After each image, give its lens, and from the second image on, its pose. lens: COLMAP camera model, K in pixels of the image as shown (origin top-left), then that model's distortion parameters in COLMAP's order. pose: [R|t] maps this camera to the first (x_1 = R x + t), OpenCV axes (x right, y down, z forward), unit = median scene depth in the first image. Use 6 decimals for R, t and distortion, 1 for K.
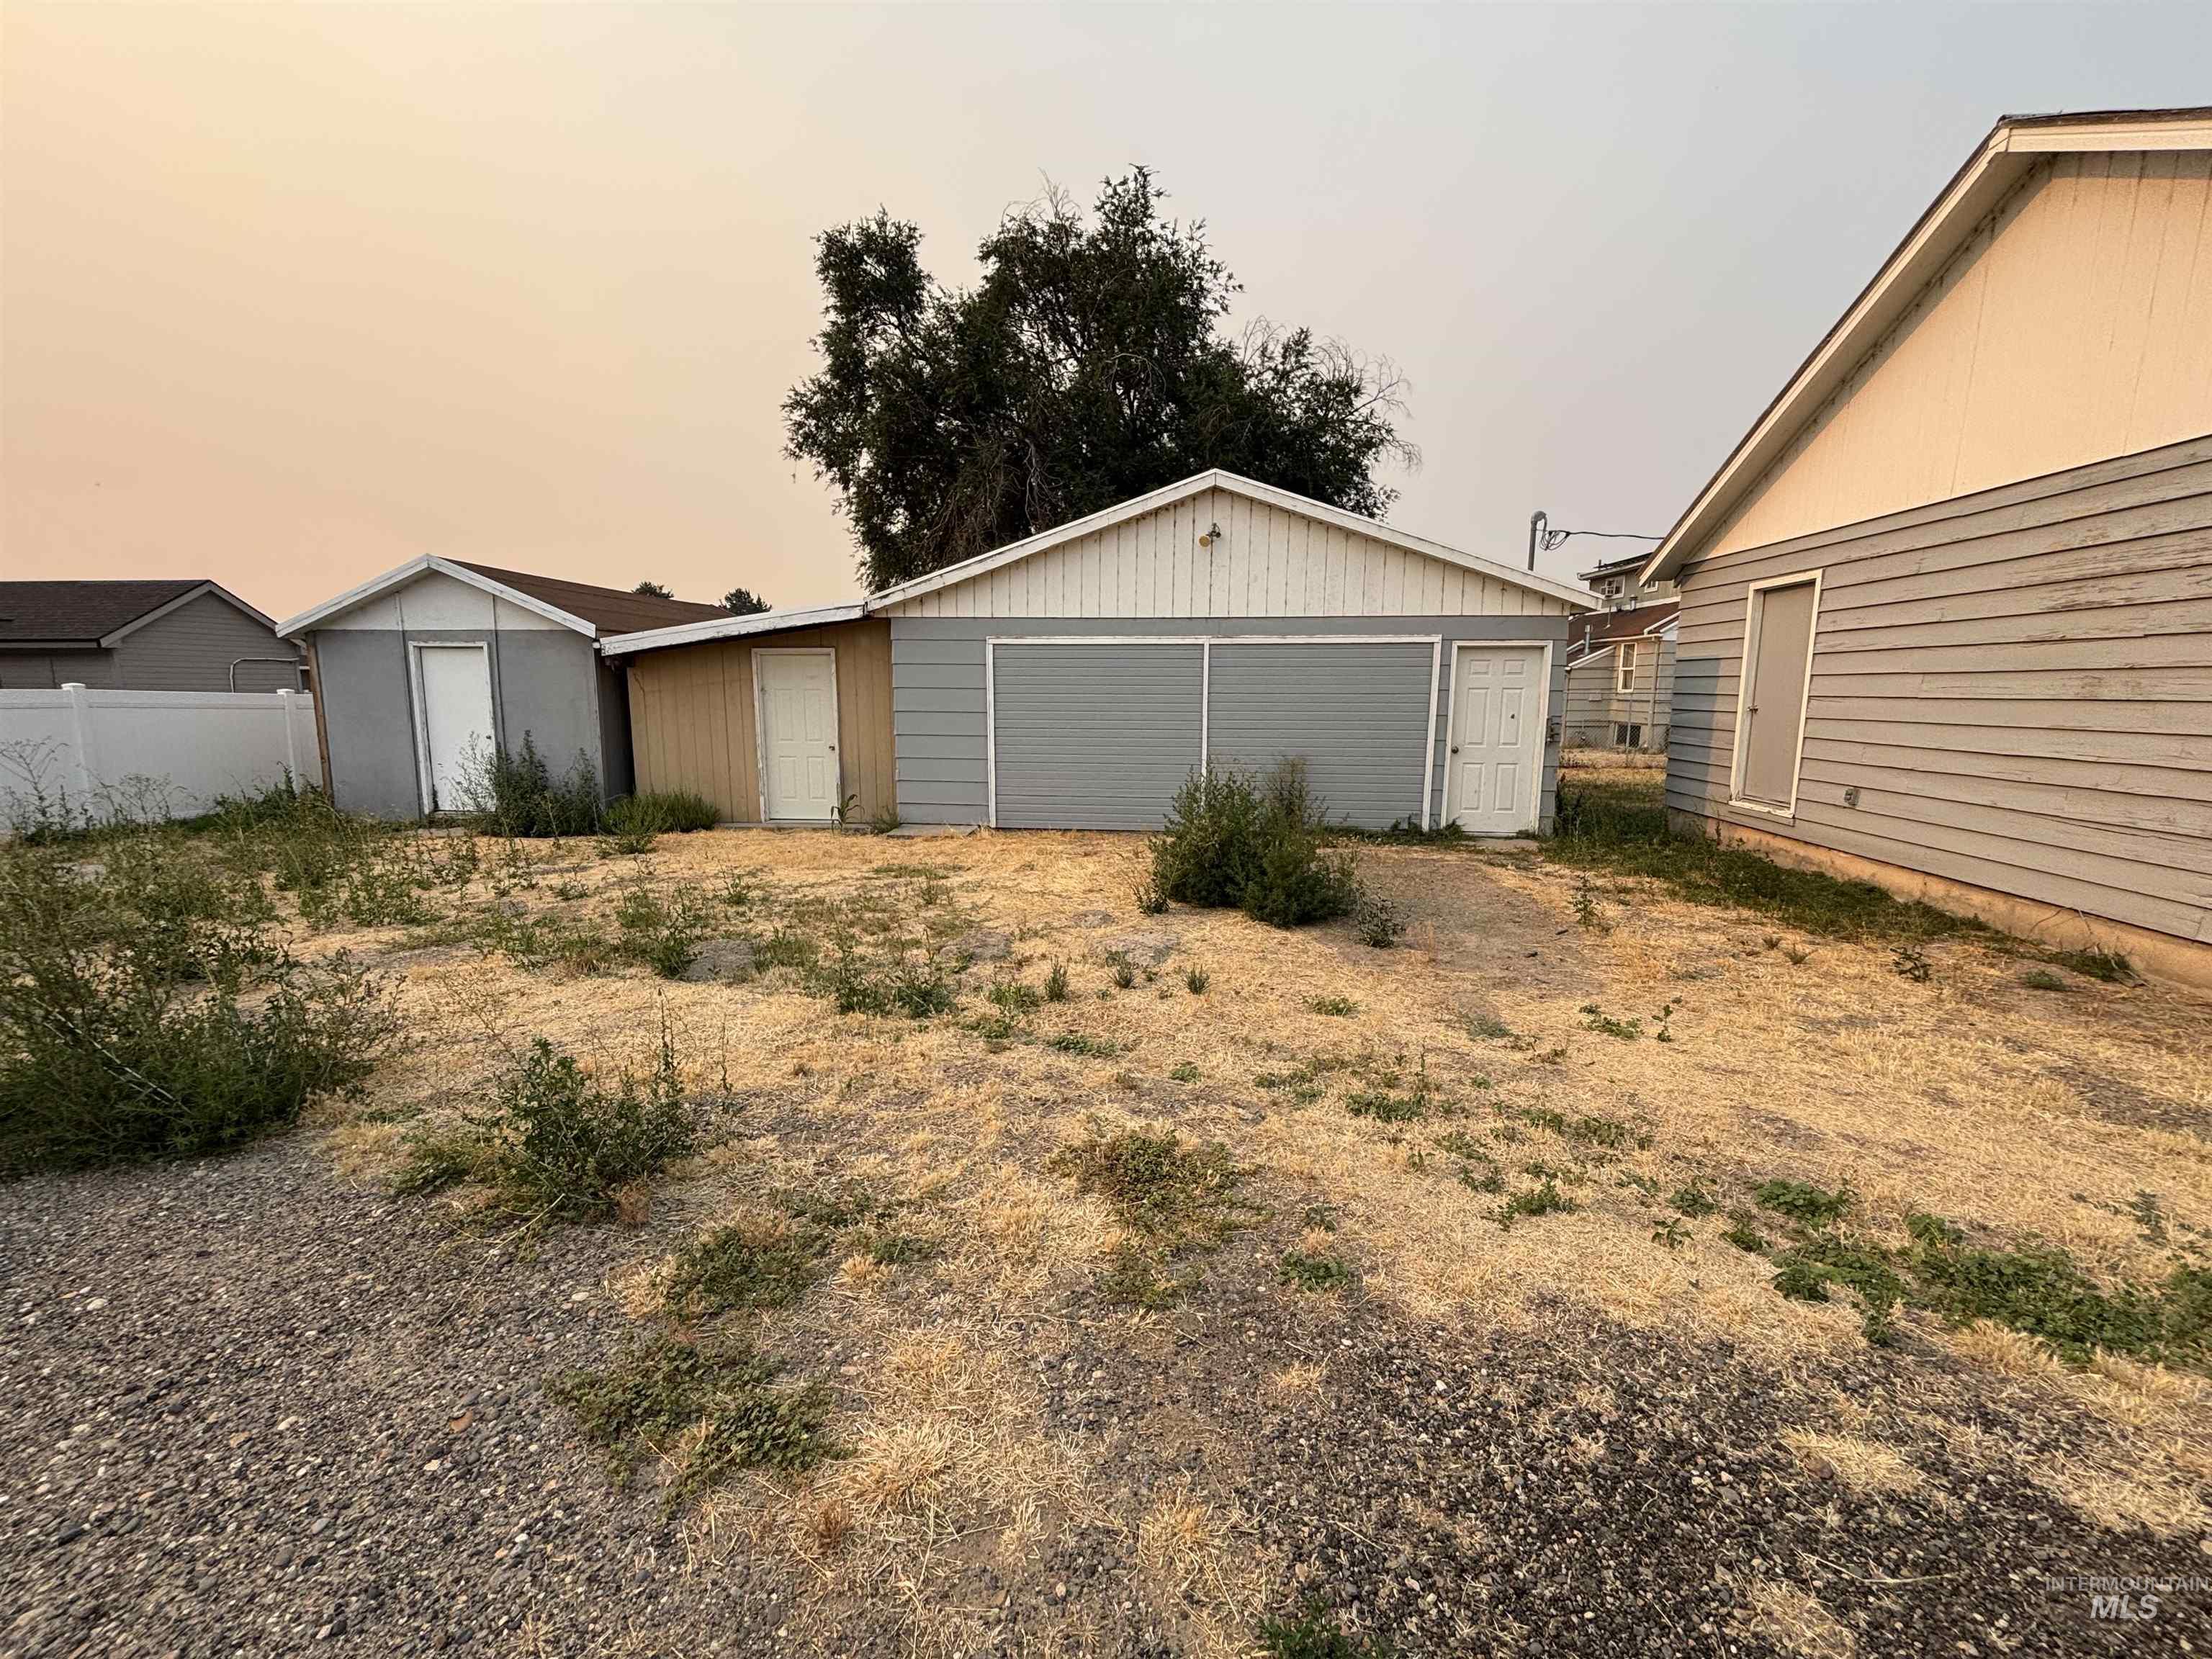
lens RADIAL K [[890.8, 0, 1108.5], [0, 890.8, 830.6], [0, 0, 1]] dist [0.001627, -0.000936]
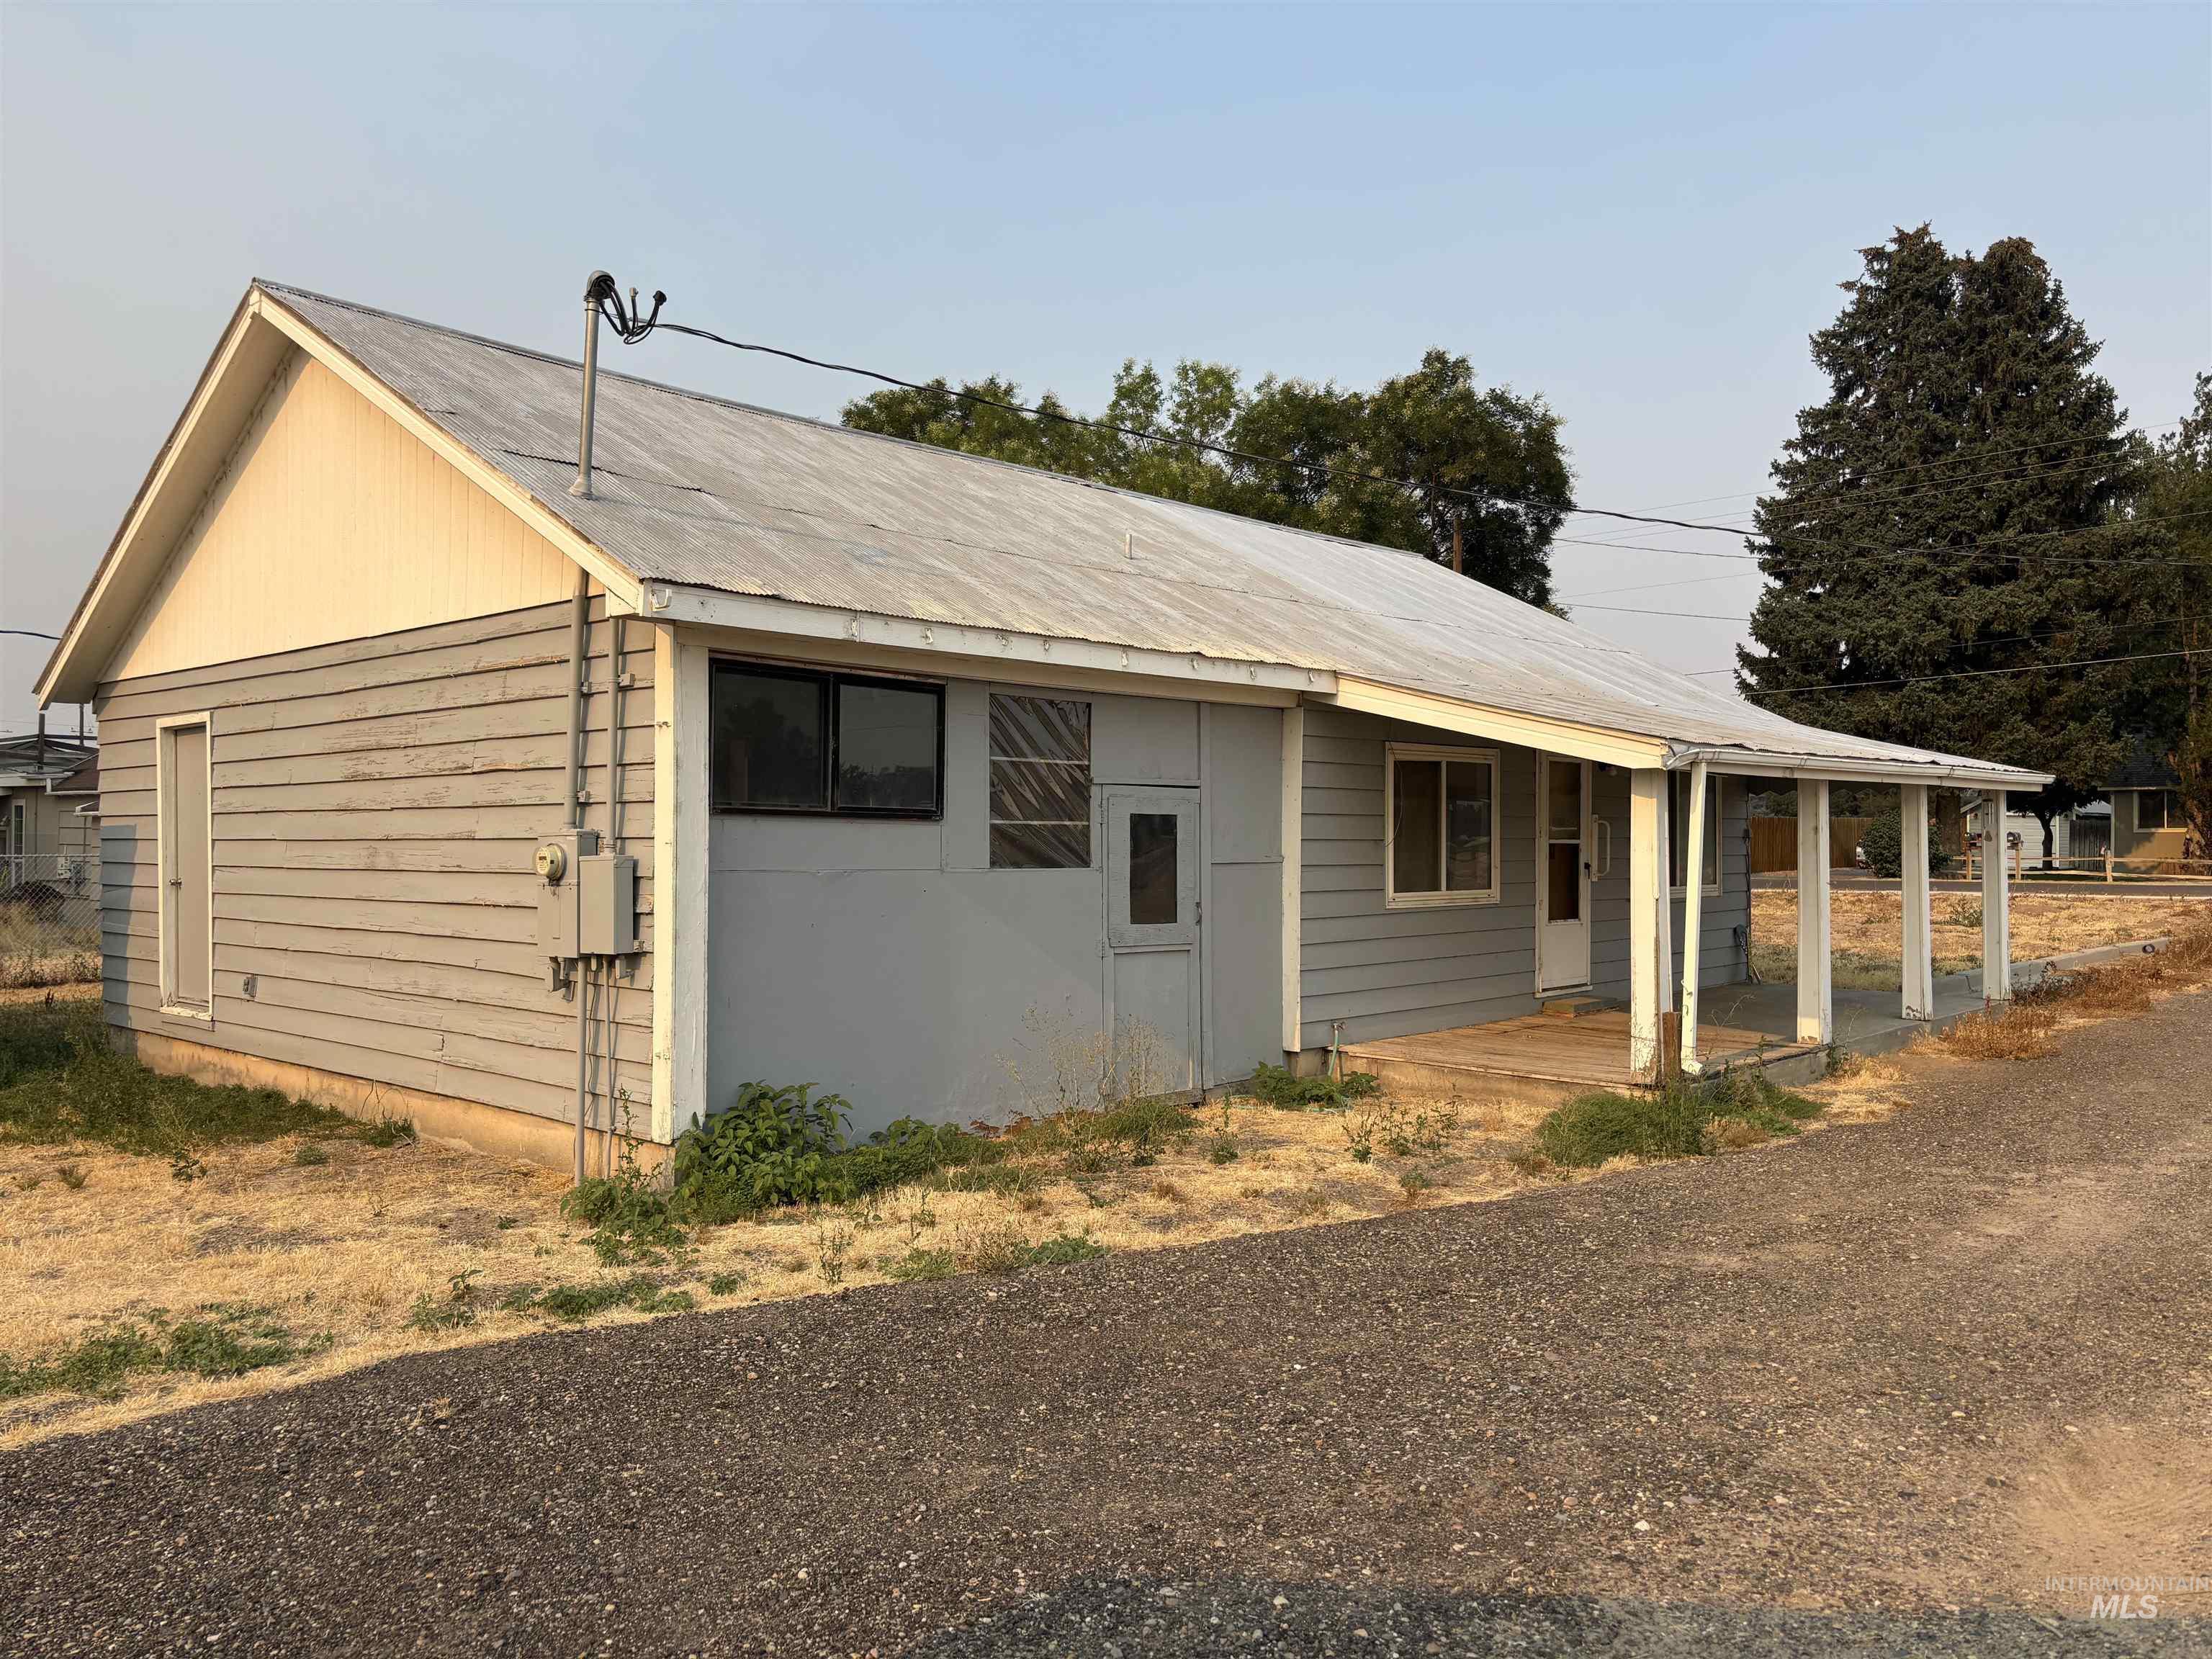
lens RADIAL K [[1661.3, 0, 1122.3], [0, 1661.3, 831.6], [0, 0, 1]] dist [0.029943, -0.026626]
pose [[0.586474, -0.004314, 0.809957, 0.062974], [0.134717, 0.986577, -0.092292, 0.078177], [-0.798686, 0.163242, 0.579182, -0.612300]]
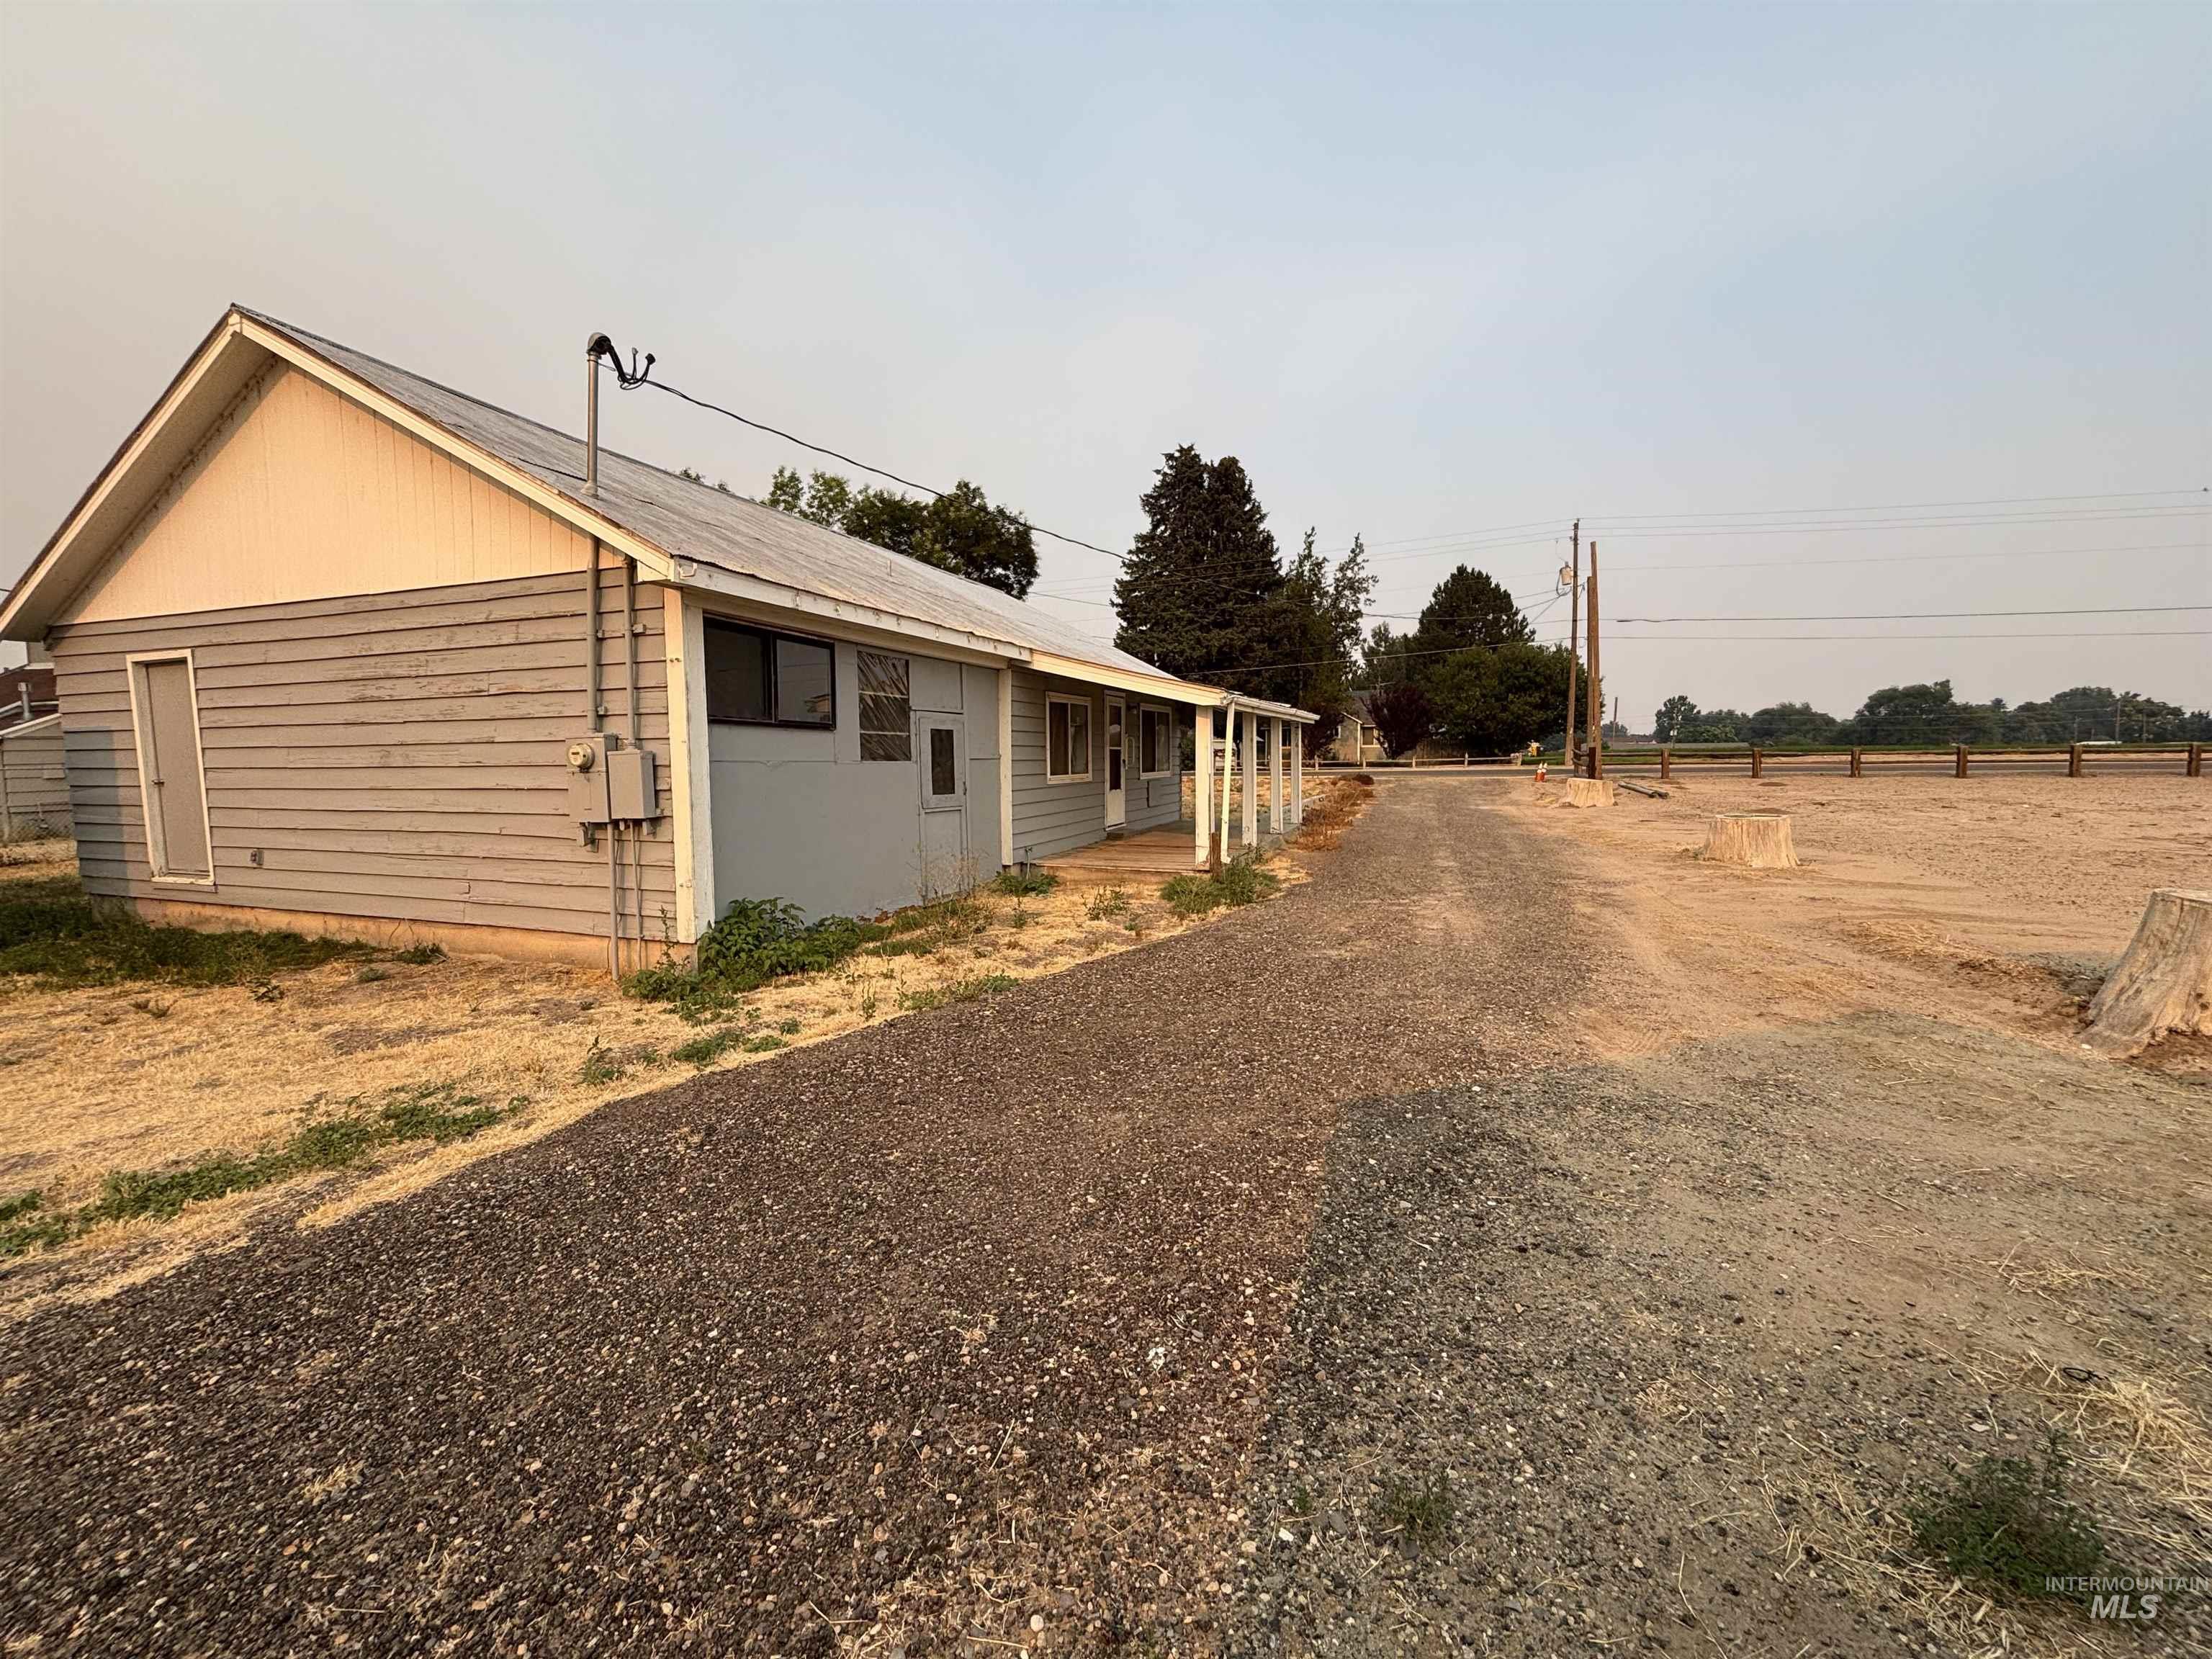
lens RADIAL K [[890.8, 0, 1101.4], [0, 890.8, 824.2], [0, 0, 1]] dist [0.001627, -0.000936]
pose [[0.242111, -0.085075, 0.966511, 0.029219], [0.165917, 0.985106, 0.045150, 0.048532], [-0.955957, 0.149430, 0.252621, -0.307271]]
